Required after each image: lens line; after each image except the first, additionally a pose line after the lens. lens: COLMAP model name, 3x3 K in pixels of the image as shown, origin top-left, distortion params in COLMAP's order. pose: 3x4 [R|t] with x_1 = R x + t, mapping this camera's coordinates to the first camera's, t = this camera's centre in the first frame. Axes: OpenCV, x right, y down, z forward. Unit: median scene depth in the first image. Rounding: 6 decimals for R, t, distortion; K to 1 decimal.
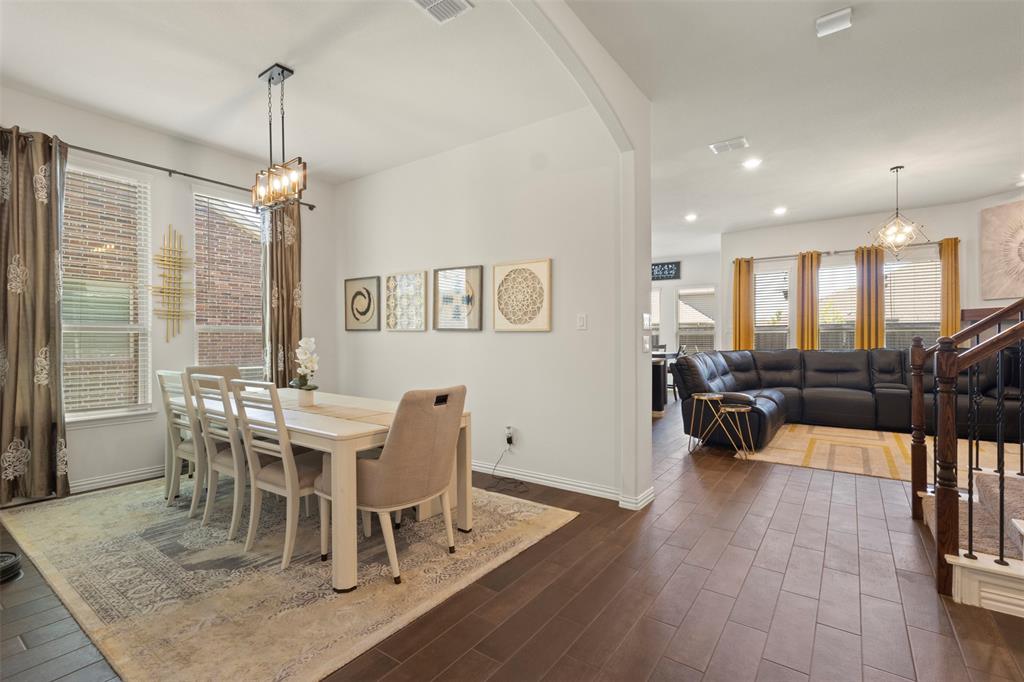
lens RADIAL K [[471.7, 0, 512.0], [0, 471.7, 341.0], [0, 0, 1]] dist [-0.000402, 0.000092]
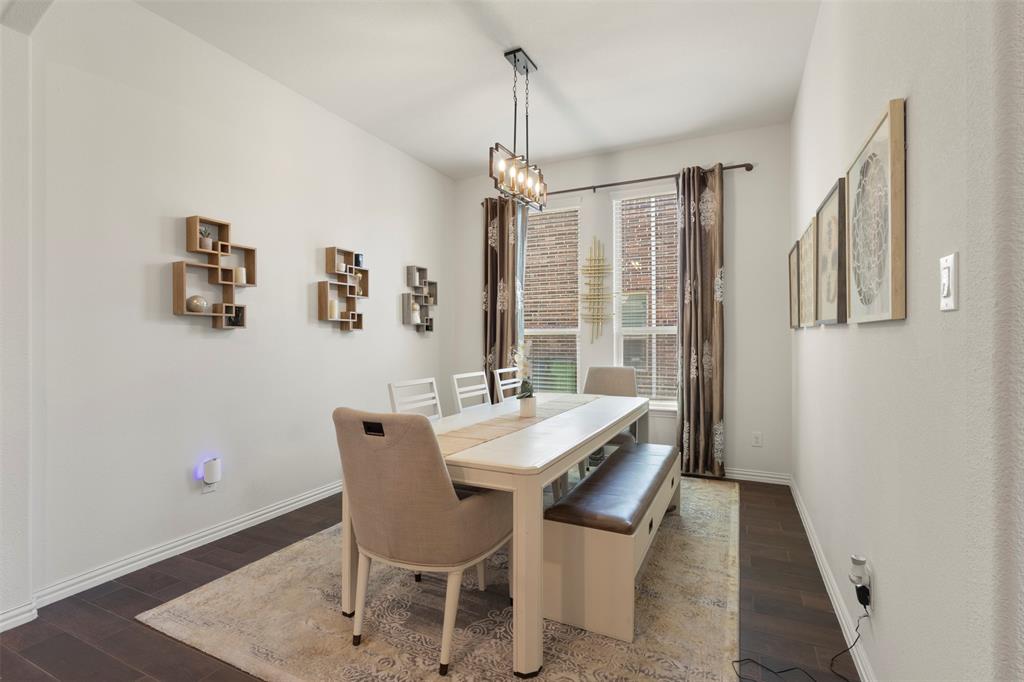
lens RADIAL K [[474.5, 0, 512.0], [0, 474.5, 341.0], [0, 0, 1]] dist [0.003596, 0.001568]
pose [[0.168659, 0.003424, -0.985669, 0.337766], [-0.005121, 0.999984, 0.002598, -0.004550], [0.985661, 0.004609, 0.168673, 0.630730]]
